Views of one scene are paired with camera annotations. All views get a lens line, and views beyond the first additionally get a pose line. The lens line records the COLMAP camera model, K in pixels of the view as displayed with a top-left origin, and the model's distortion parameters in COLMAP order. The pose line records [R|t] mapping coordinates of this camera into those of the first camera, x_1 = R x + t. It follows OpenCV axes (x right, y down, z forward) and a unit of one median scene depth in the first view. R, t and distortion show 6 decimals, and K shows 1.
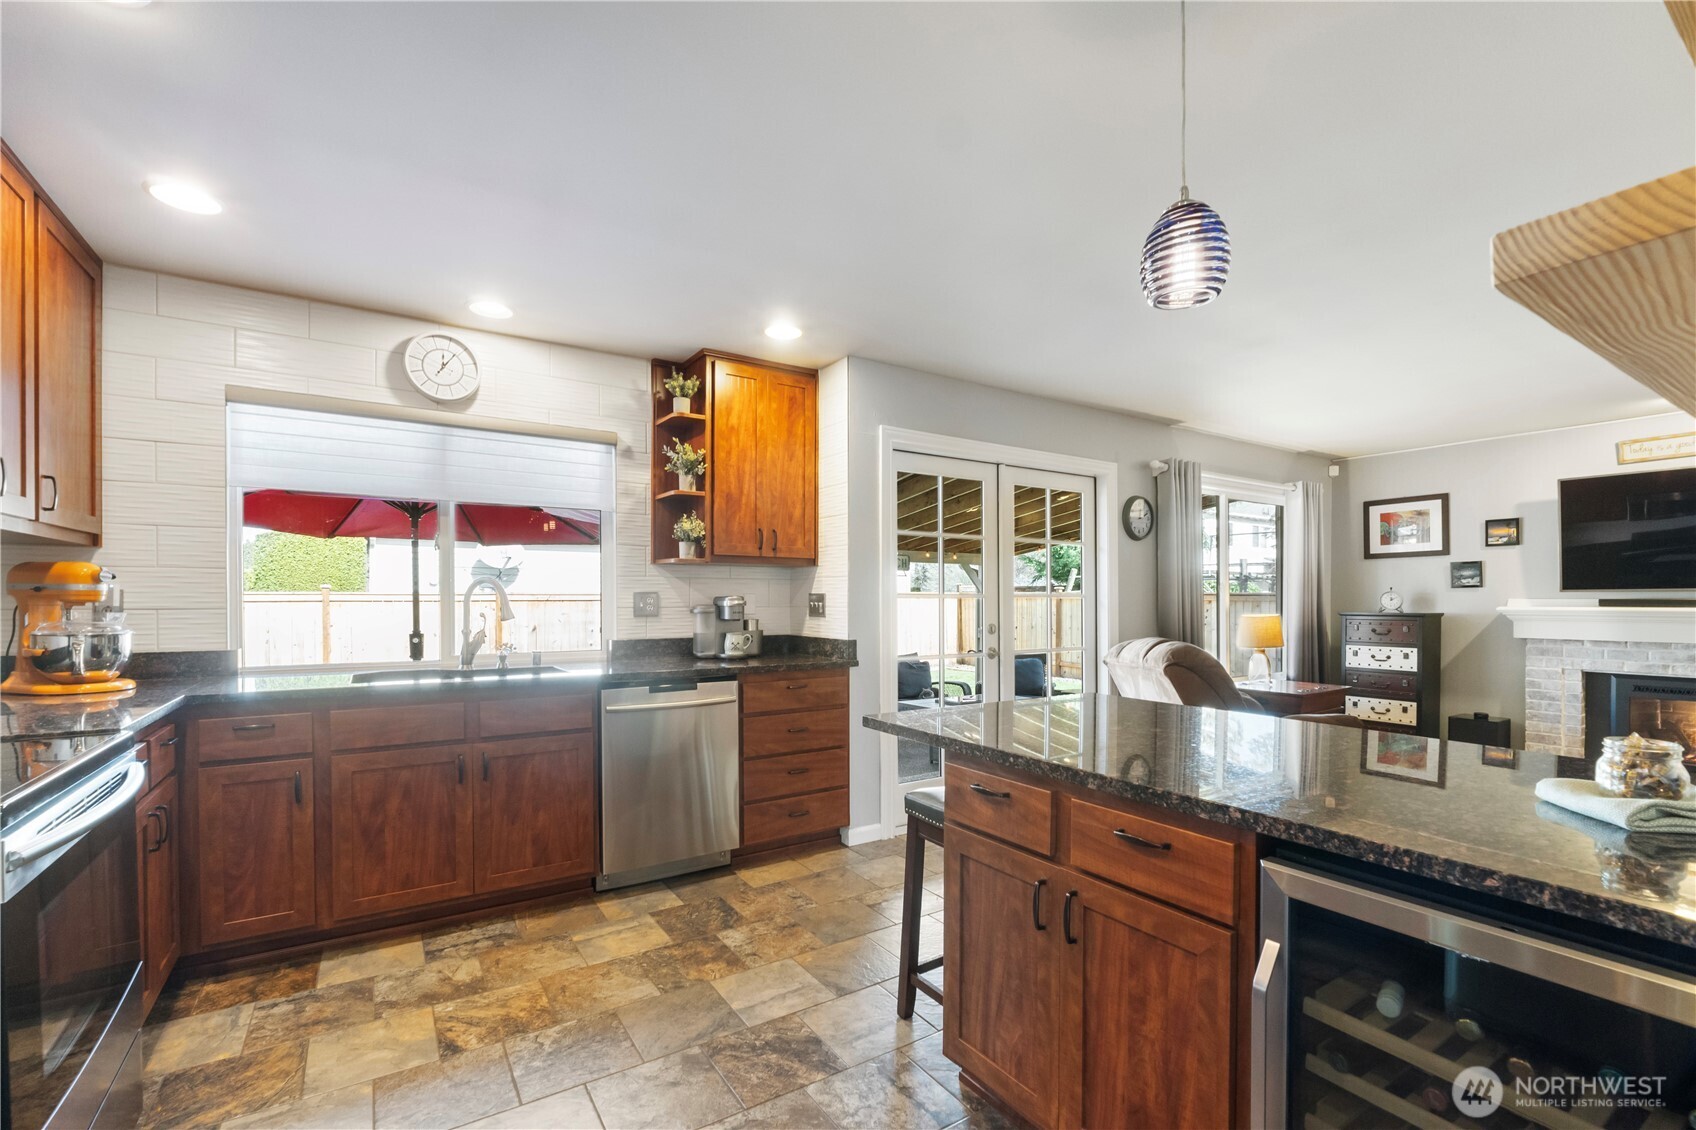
lens RADIAL K [[732.5, 0, 841.4], [0, 732.5, 602.6], [0, 0, 1]] dist [-0.010205, -0.000317]
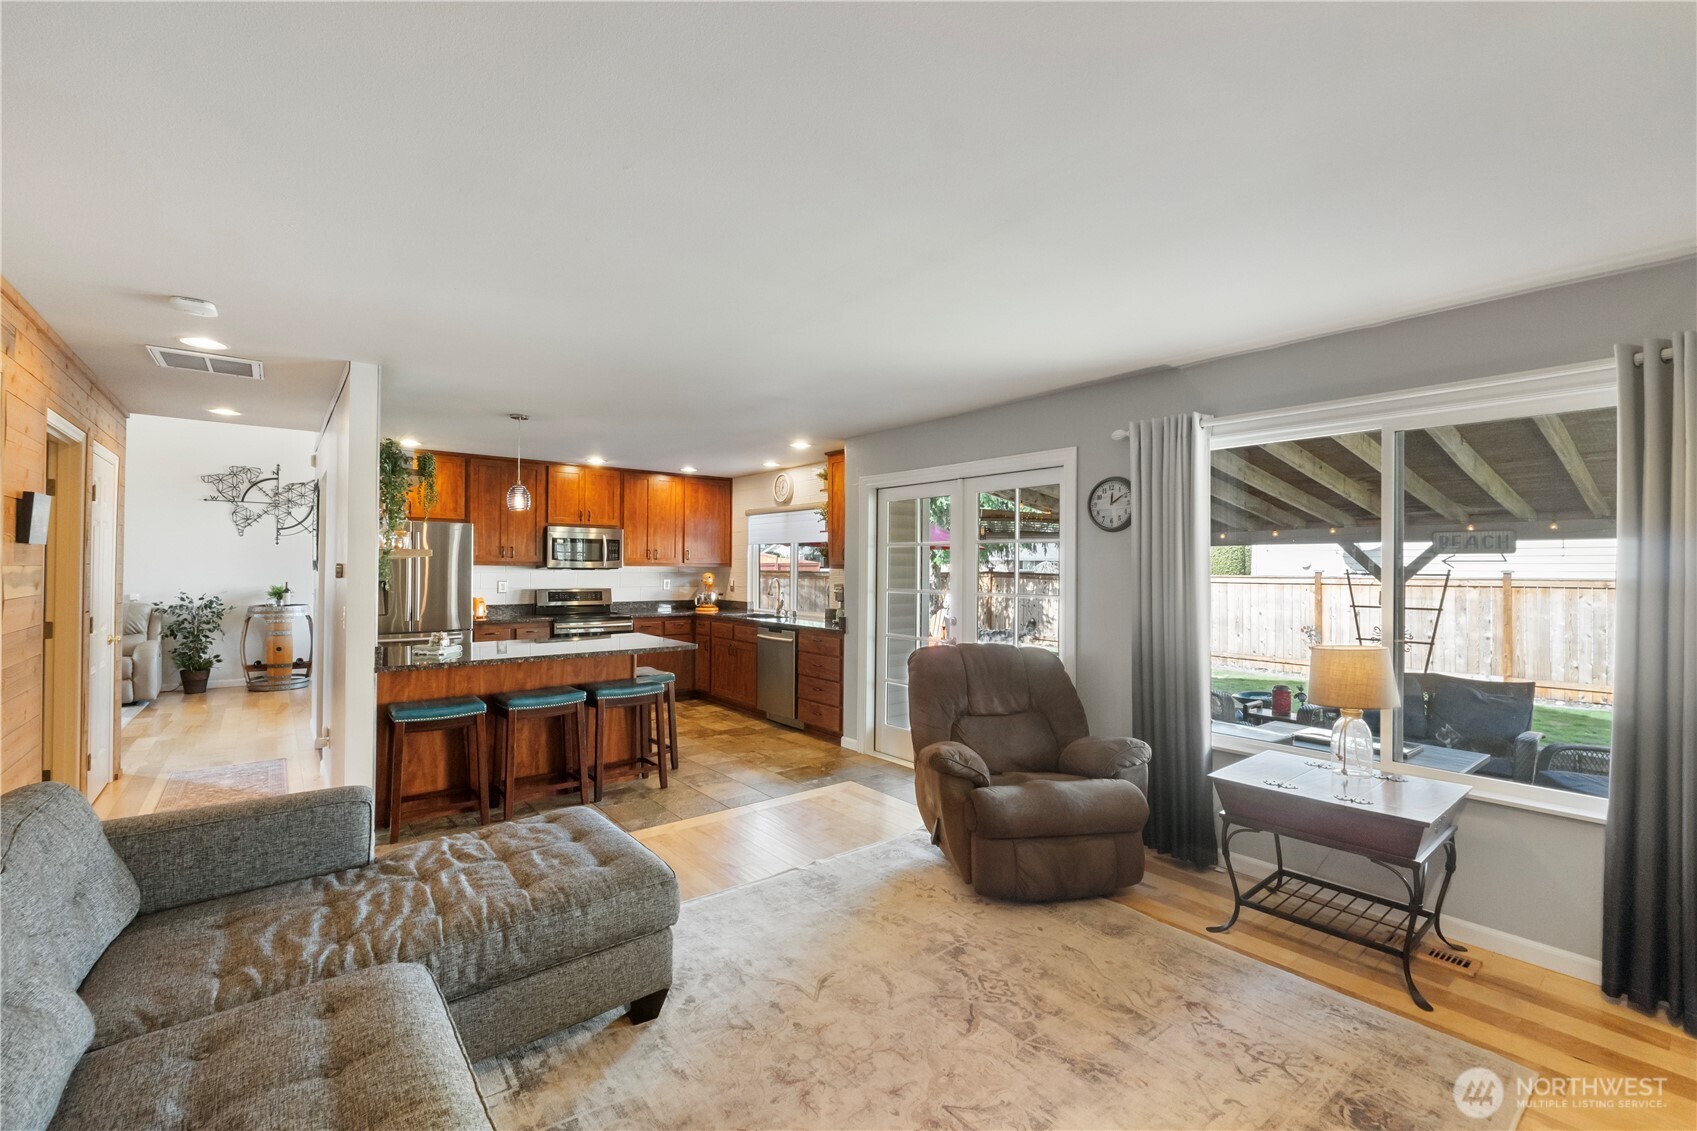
lens RADIAL K [[725.0, 0, 847.9], [0, 725.0, 563.2], [0, 0, 1]] dist [-0.006914, -0.000227]
pose [[0.106370, -0.004891, -0.994315, 1.145316], [-0.012324, 0.999905, -0.006237, -0.040681], [0.994250, 0.012918, 0.106300, 0.608808]]
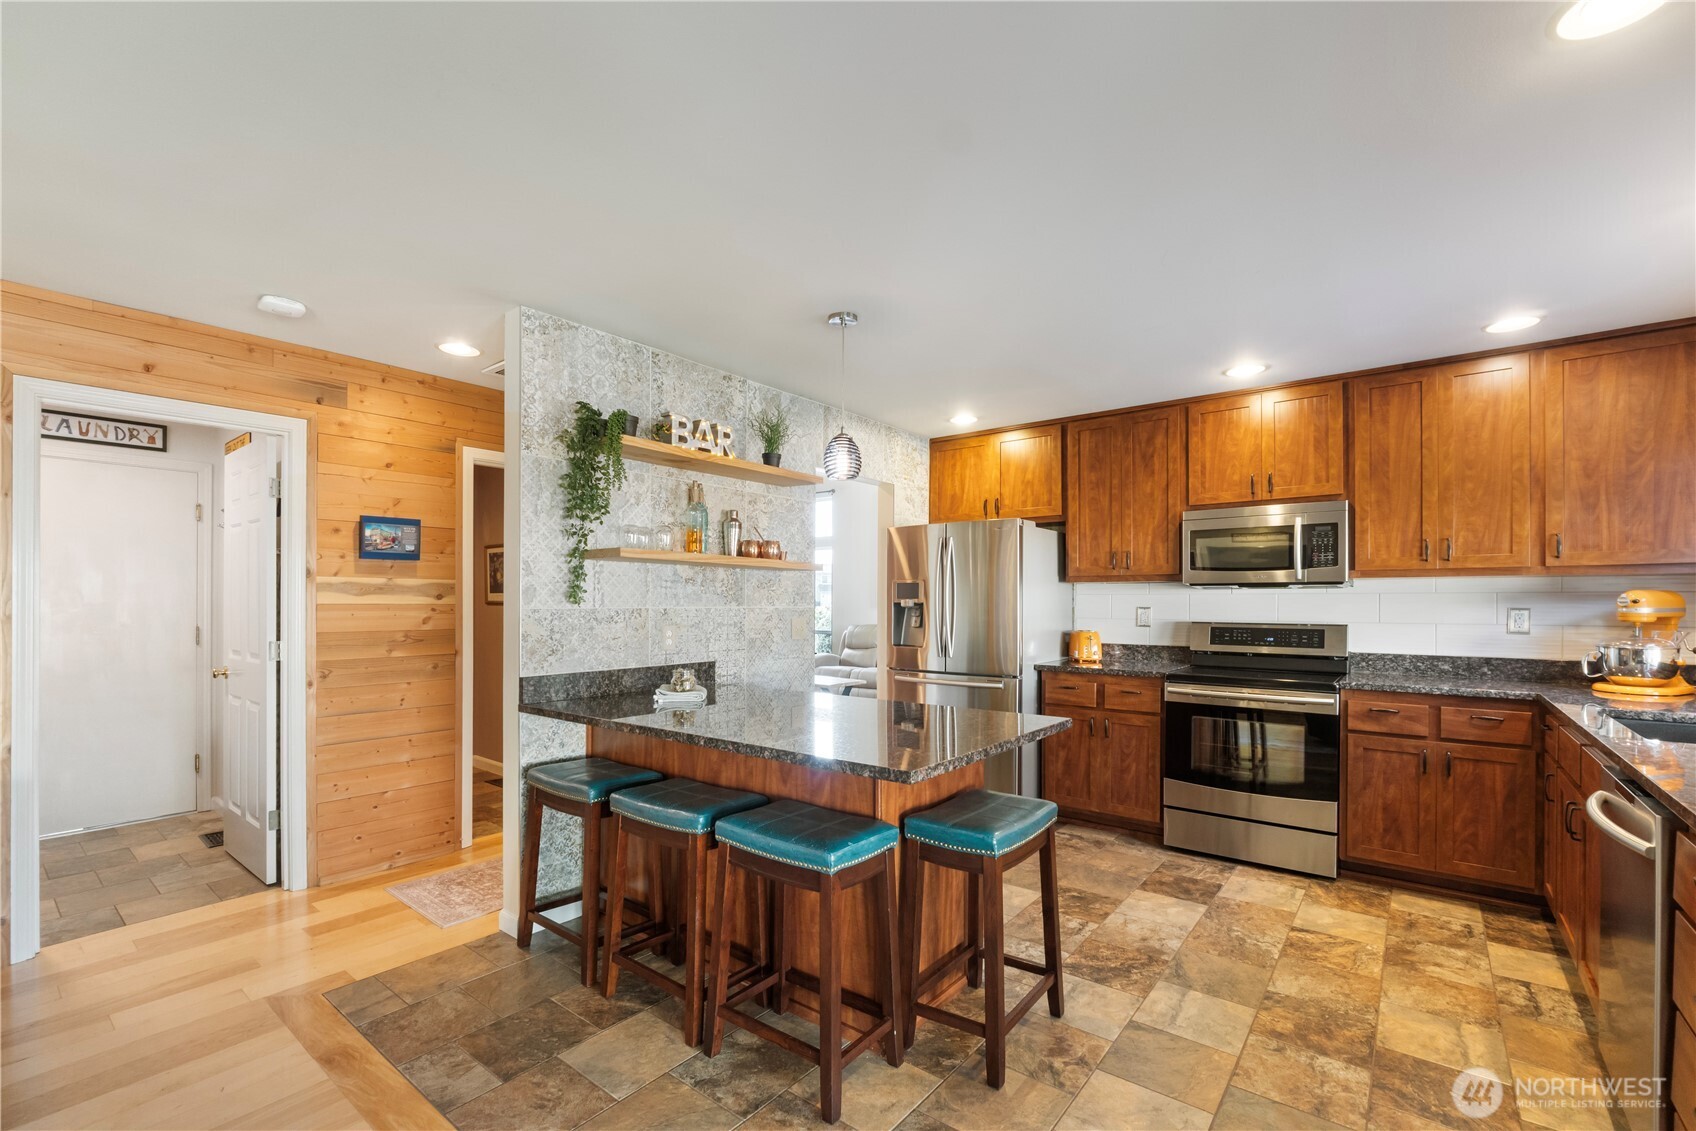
lens RADIAL K [[732.5, 0, 841.4], [0, 732.5, 603.1], [0, 0, 1]] dist [-0.010205, -0.000317]
pose [[-0.947071, -0.002128, -0.321018, 0.314029], [-0.004720, 0.999962, 0.007296, -0.016647], [0.320990, 0.008425, -0.947045, 0.821457]]
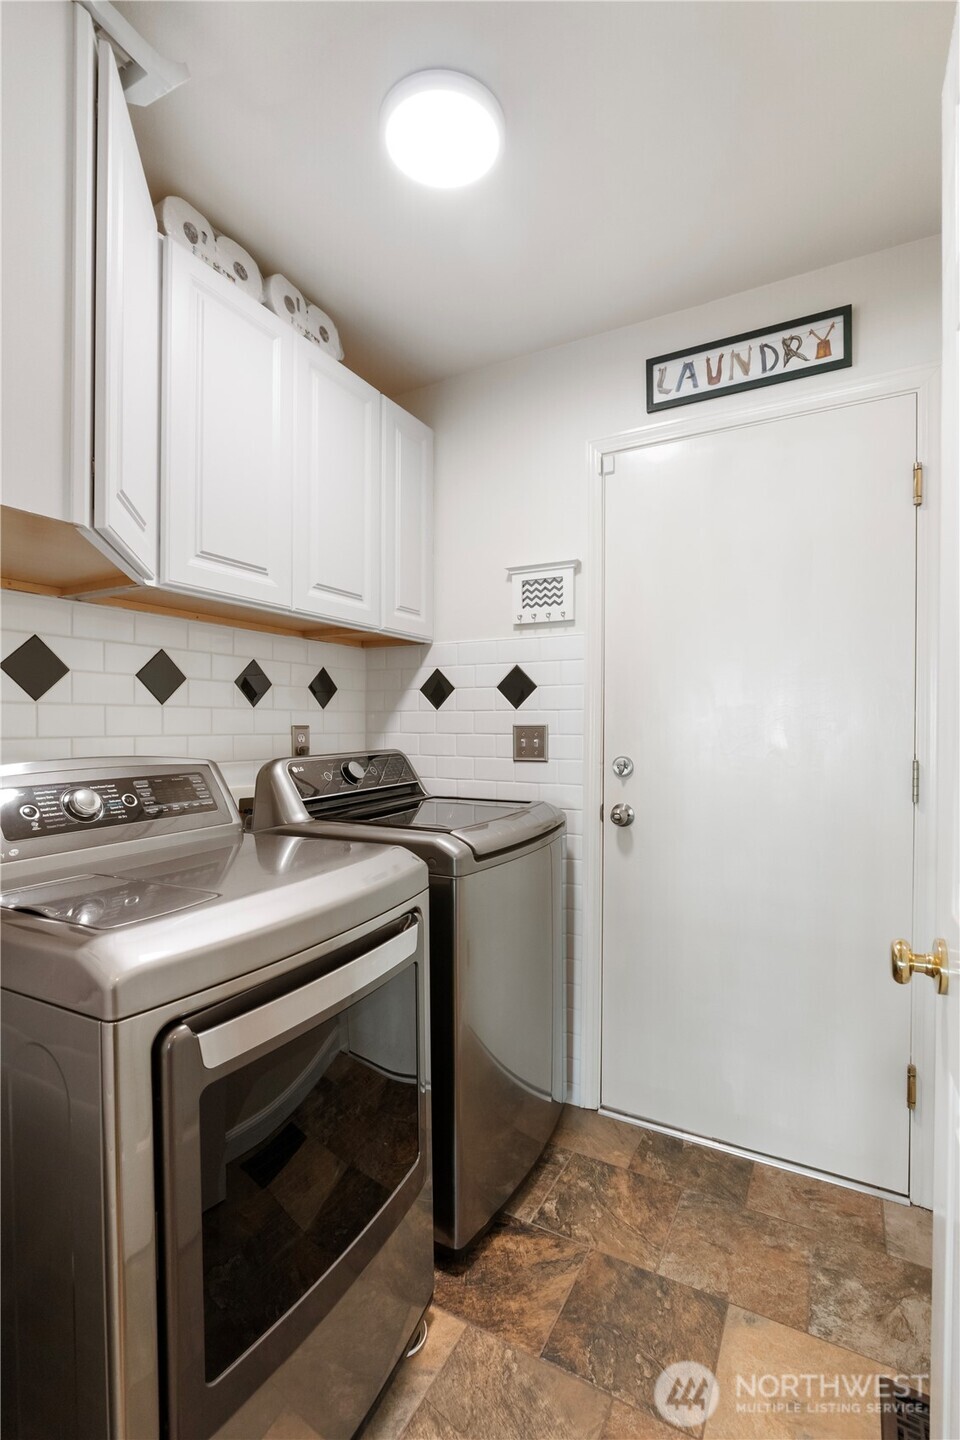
lens RADIAL K [[653.3, 0, 480.0], [0, 653.3, 720.0], [0, 0, 1]] dist [-0.015616, -0.000284]
pose [[-0.469613, -0.002334, 0.882869, 0.582377], [-0.000947, 0.999997, 0.002140, 0.000017], [-0.882872, 0.000169, -0.469614, 0.093861]]
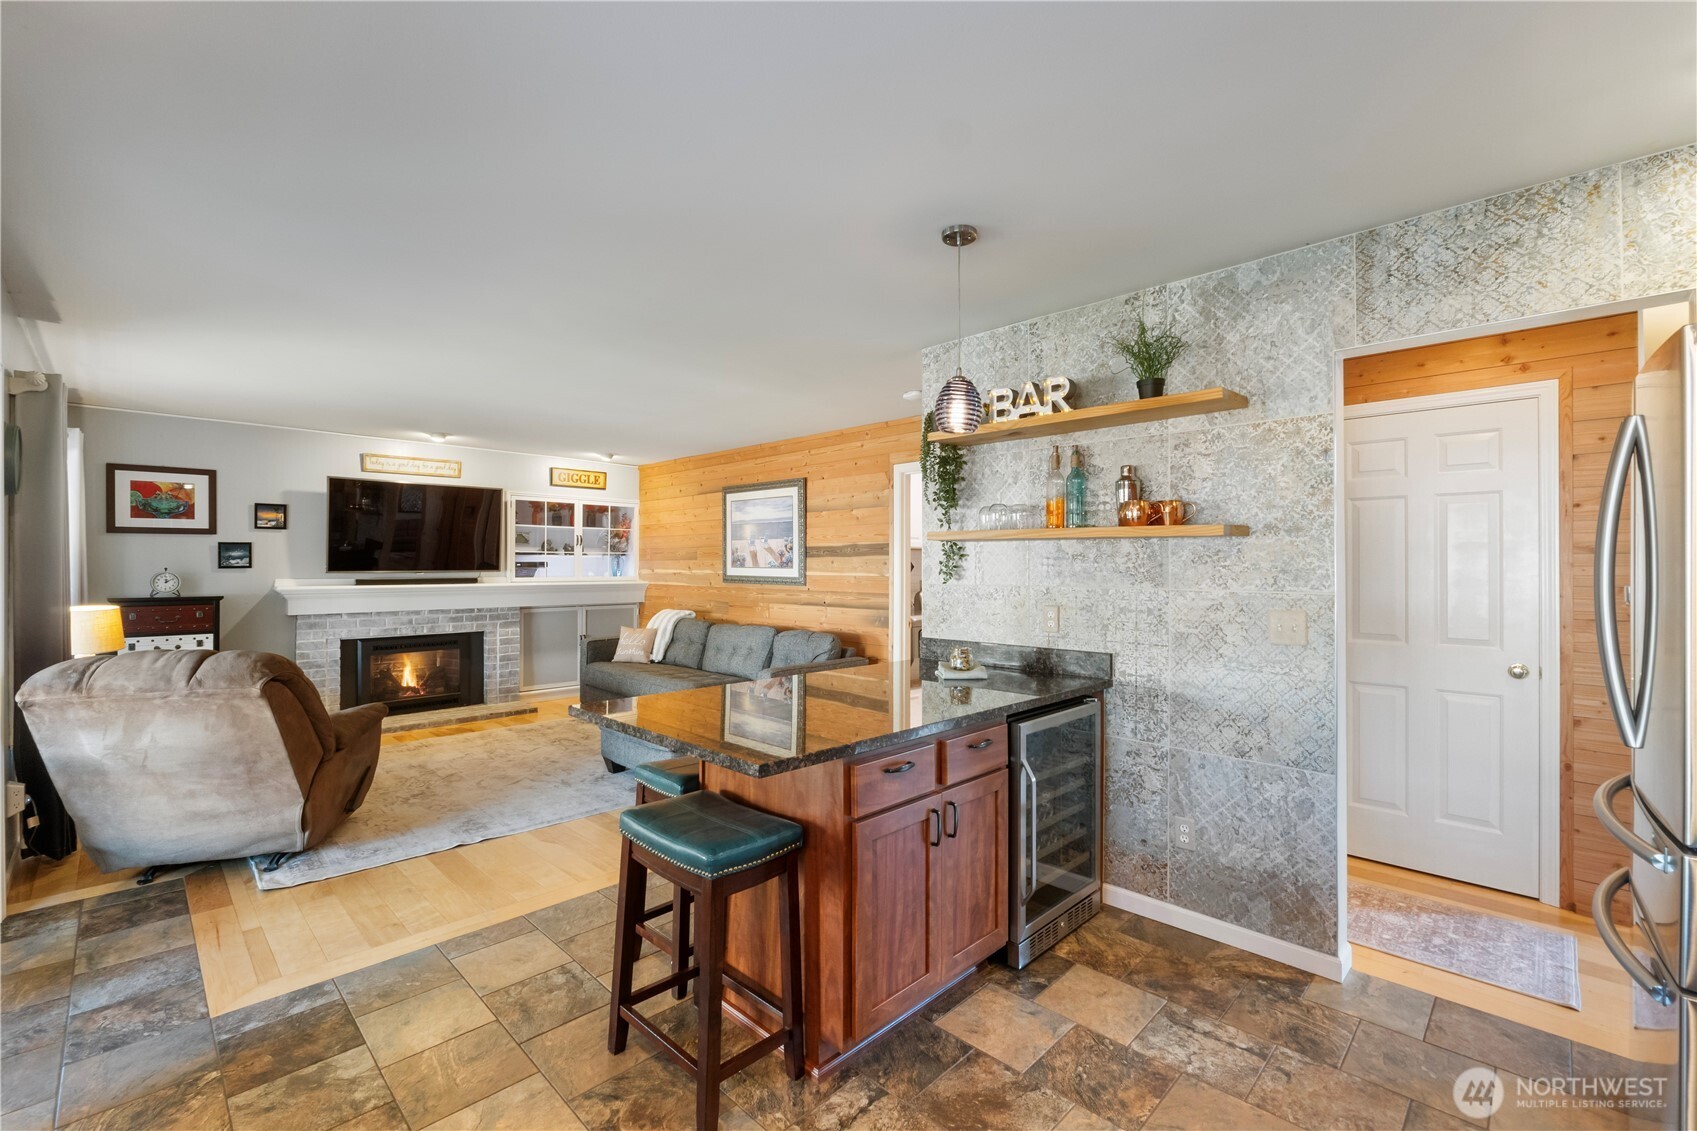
lens RADIAL K [[719.1, 0, 847.3], [0, 719.1, 563.1], [0, 0, 1]] dist [-0.007188, -0.000538]
pose [[-0.217936, 0.003081, 0.975958, -0.309225], [0.002593, 0.999993, -0.002578, -0.025809], [-0.975960, 0.001969, -0.217942, 0.440680]]
